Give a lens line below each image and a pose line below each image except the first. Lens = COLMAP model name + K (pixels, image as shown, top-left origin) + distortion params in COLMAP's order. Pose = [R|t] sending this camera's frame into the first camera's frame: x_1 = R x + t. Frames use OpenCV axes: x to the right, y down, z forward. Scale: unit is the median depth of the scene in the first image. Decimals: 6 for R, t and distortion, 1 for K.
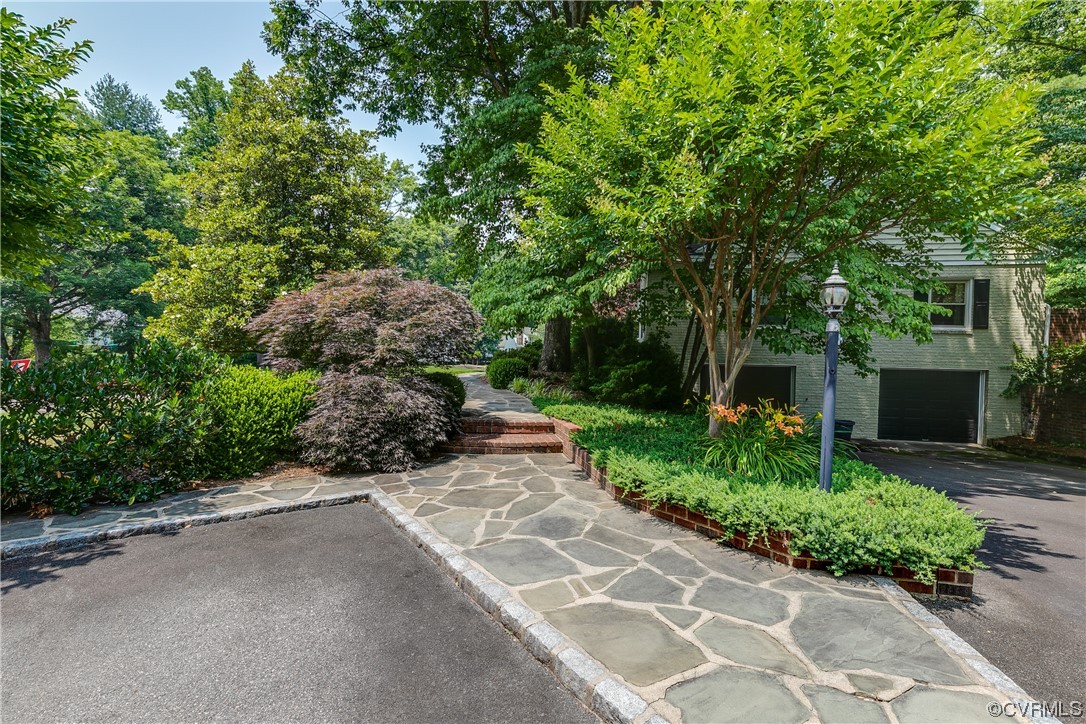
lens RADIAL K [[498.4, 0, 548.3], [0, 498.4, 356.9], [0, 0, 1]] dist [0.012312, -0.001384]
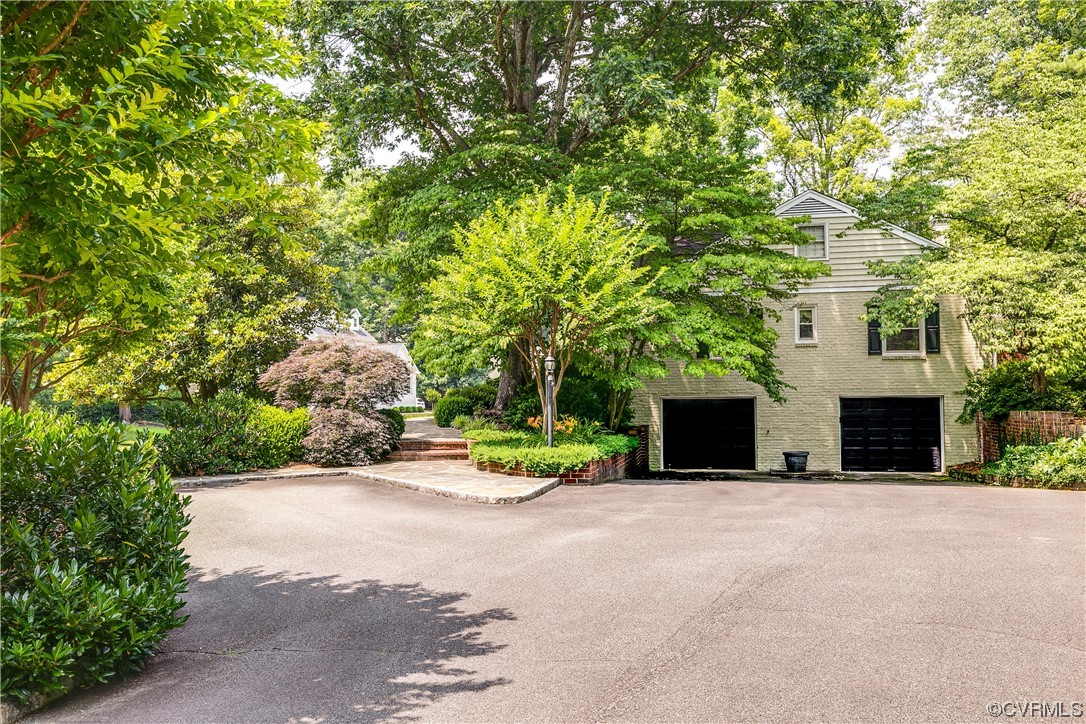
lens RADIAL K [[933.1, 0, 554.3], [0, 933.1, 353.6], [0, 0, 1]] dist [0.005261, -0.003320]
pose [[0.998570, -0.030980, -0.043578, 0.449678], [0.029004, 0.998553, -0.045281, 0.012455], [0.044917, 0.043952, 0.998023, -1.921494]]
